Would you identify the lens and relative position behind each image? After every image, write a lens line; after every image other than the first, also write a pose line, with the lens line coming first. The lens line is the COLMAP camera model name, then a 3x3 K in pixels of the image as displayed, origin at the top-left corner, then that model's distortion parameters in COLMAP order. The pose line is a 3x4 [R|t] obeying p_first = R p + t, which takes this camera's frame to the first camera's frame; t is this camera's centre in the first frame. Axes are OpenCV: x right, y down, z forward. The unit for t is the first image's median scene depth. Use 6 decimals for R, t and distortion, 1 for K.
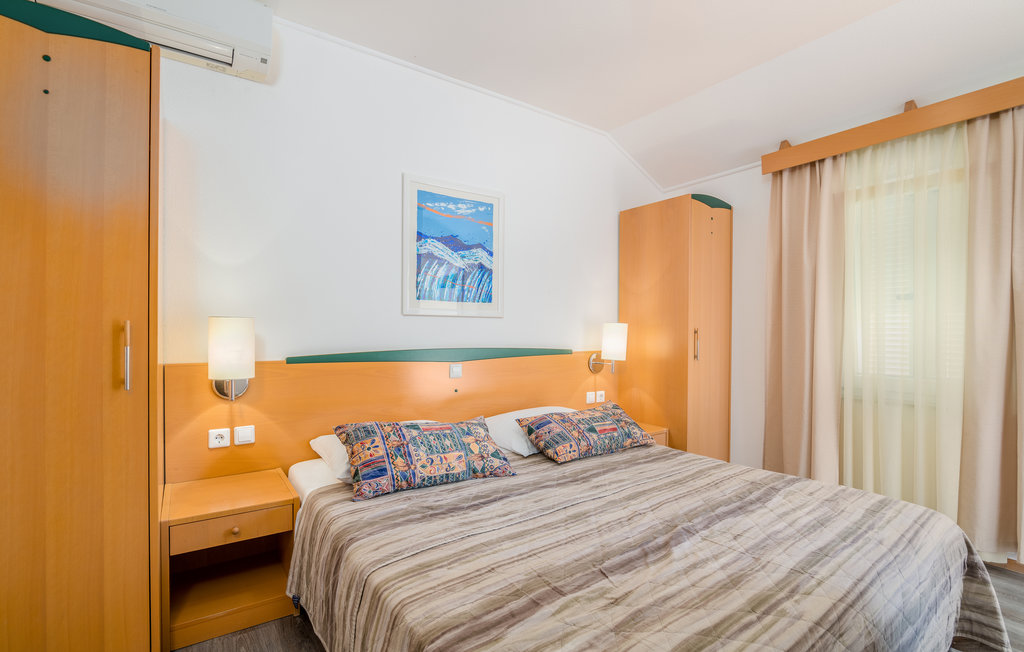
lens RADIAL K [[475.5, 0, 510.9], [0, 475.5, 330.5], [0, 0, 1]] dist [0.009681, 0.000125]
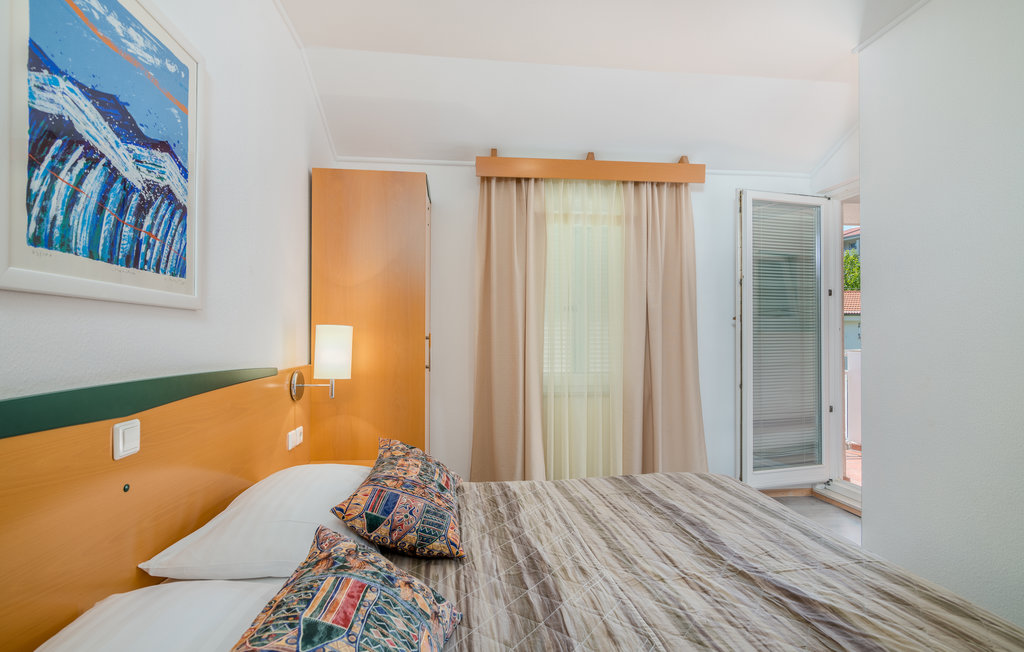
lens RADIAL K [[475.5, 0, 510.9], [0, 475.5, 330.5], [0, 0, 1]] dist [0.009681, 0.000125]
pose [[0.478279, 0.007935, 0.878172, -0.321138], [0.004215, 0.999927, -0.011330, -0.000132], [-0.878198, 0.009121, 0.478211, 0.532610]]
